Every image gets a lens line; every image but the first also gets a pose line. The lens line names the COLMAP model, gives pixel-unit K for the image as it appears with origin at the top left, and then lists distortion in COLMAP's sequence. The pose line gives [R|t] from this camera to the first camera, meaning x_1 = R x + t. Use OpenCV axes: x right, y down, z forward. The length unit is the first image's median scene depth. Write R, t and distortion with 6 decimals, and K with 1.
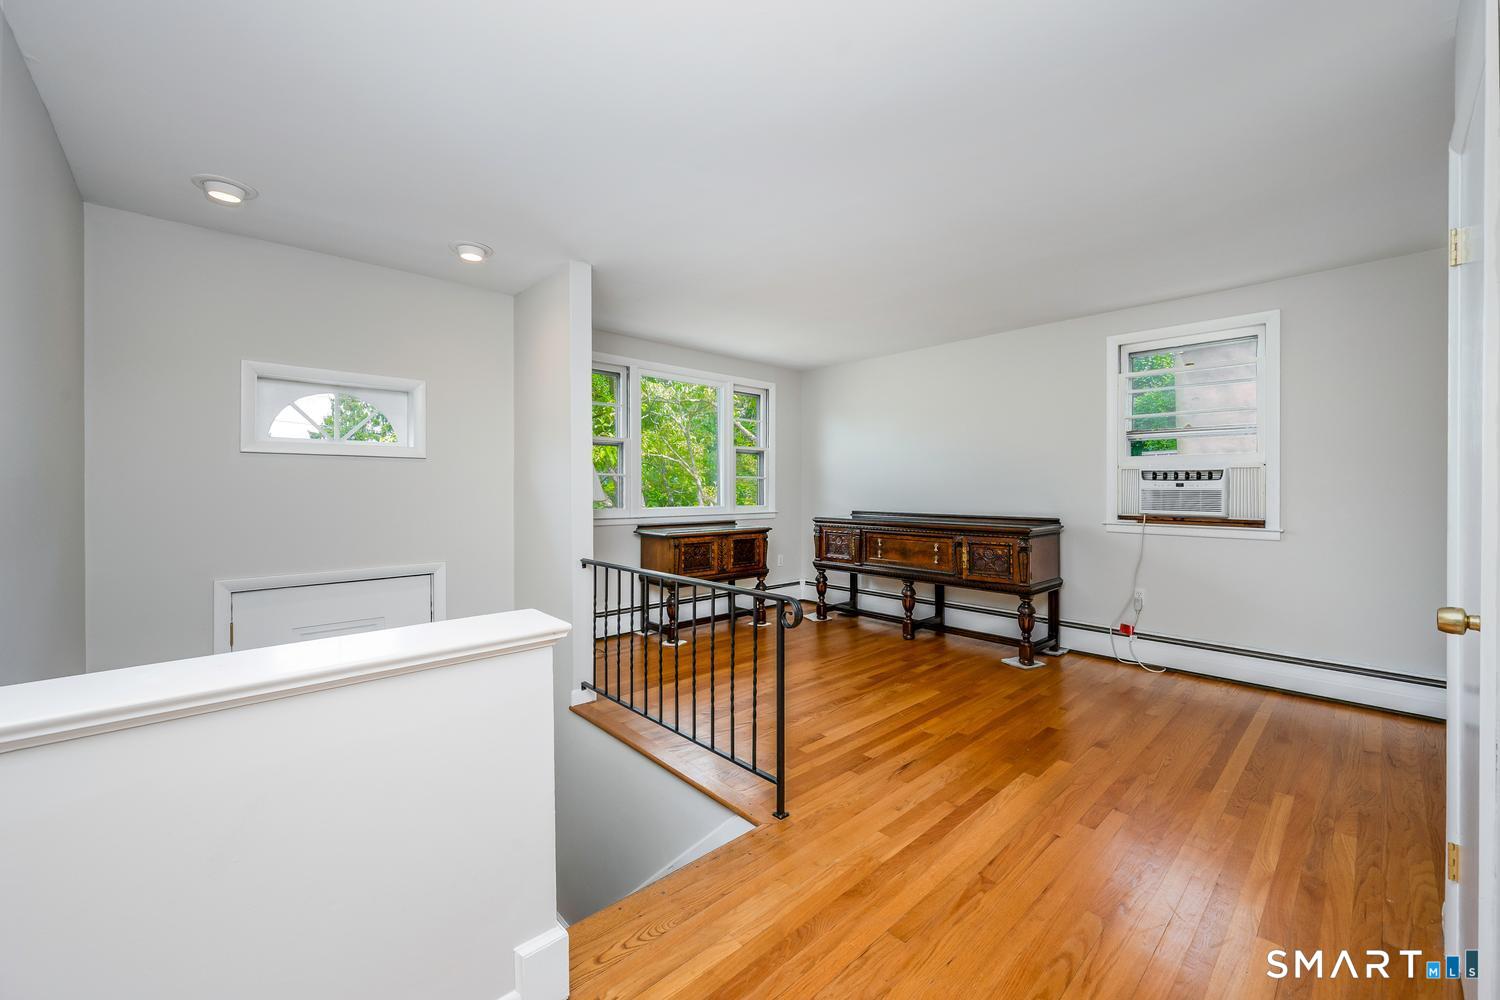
lens RADIAL K [[589.5, 0, 753.9], [0, 589.5, 497.7], [0, 0, 1]] dist [-0.000753, -0.000075]
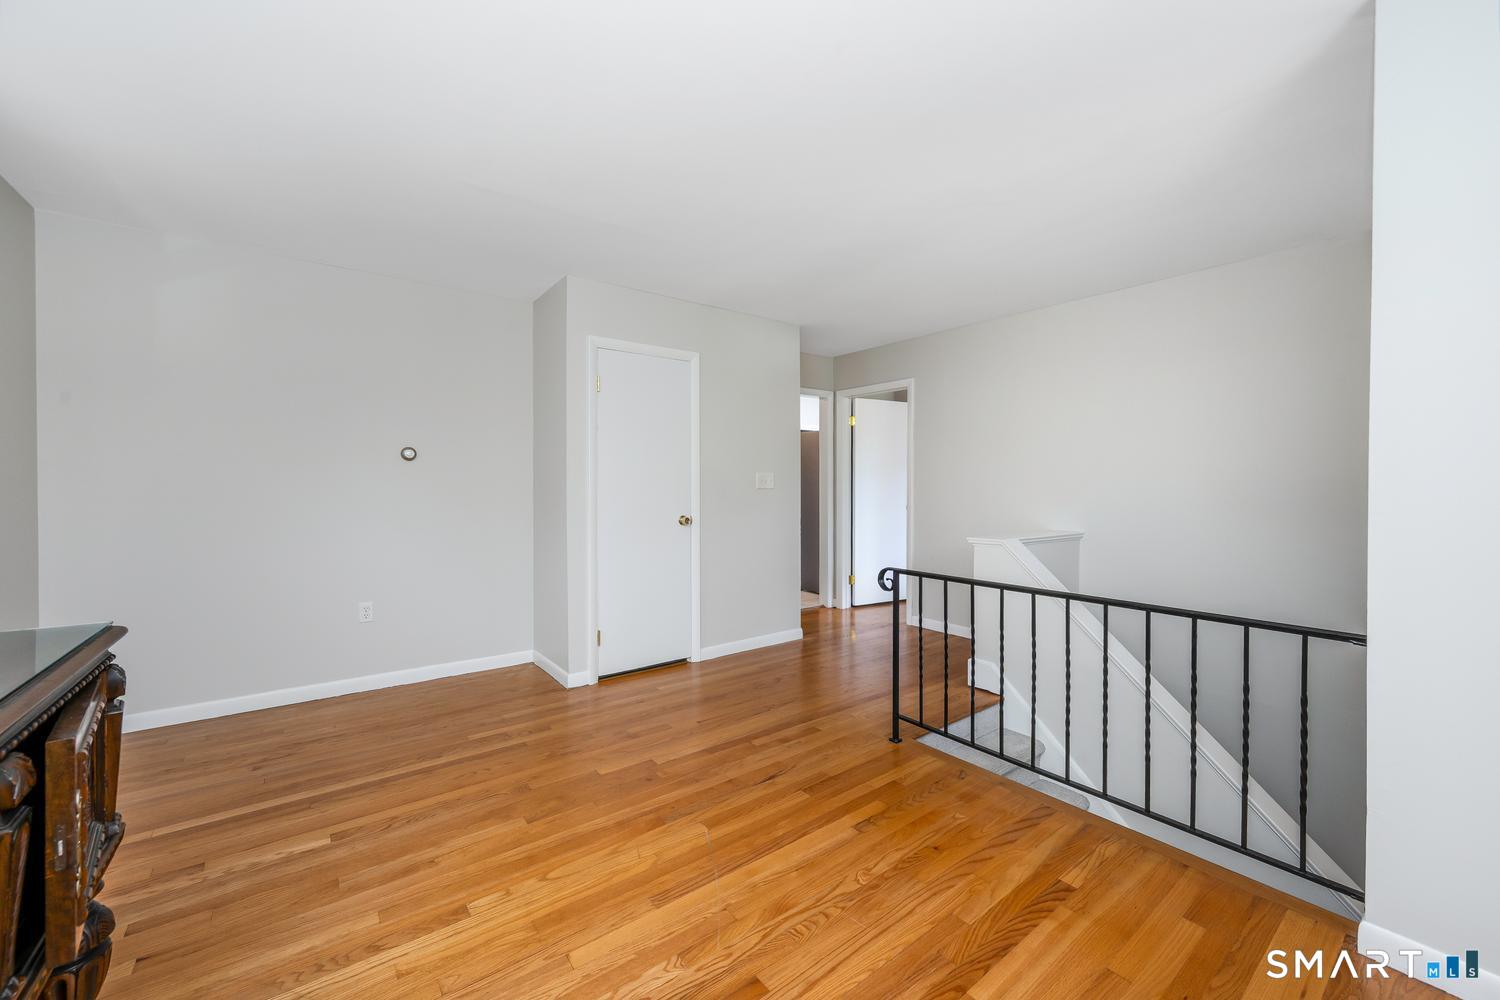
lens RADIAL K [[589.5, 0, 753.9], [0, 589.5, 497.7], [0, 0, 1]] dist [-0.000753, -0.000075]
pose [[-0.995931, -0.005034, 0.089977, 0.197215], [-0.001365, 0.999167, 0.040785, -0.030711], [-0.090107, 0.040496, -0.995108, 1.893690]]
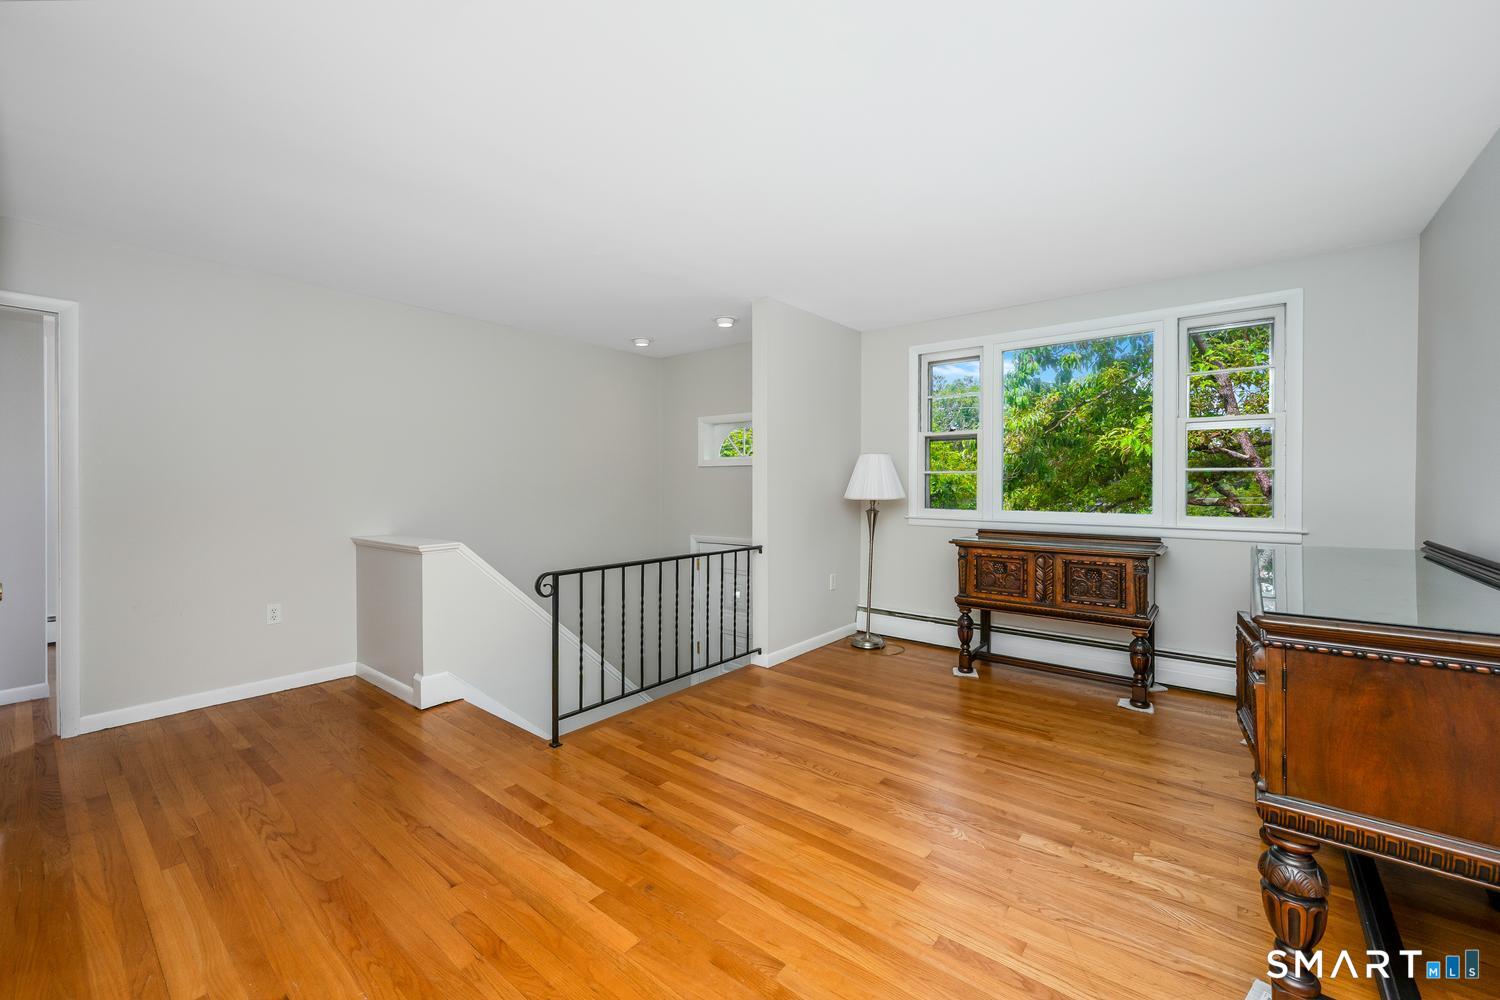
lens RADIAL K [[589.5, 0, 753.9], [0, 589.5, 497.7], [0, 0, 1]] dist [-0.000753, -0.000075]
pose [[0.140394, 0.018785, -0.989917, 1.122600], [-0.015929, 0.999733, 0.016712, -0.016726], [0.989968, 0.013422, 0.140656, 1.027981]]
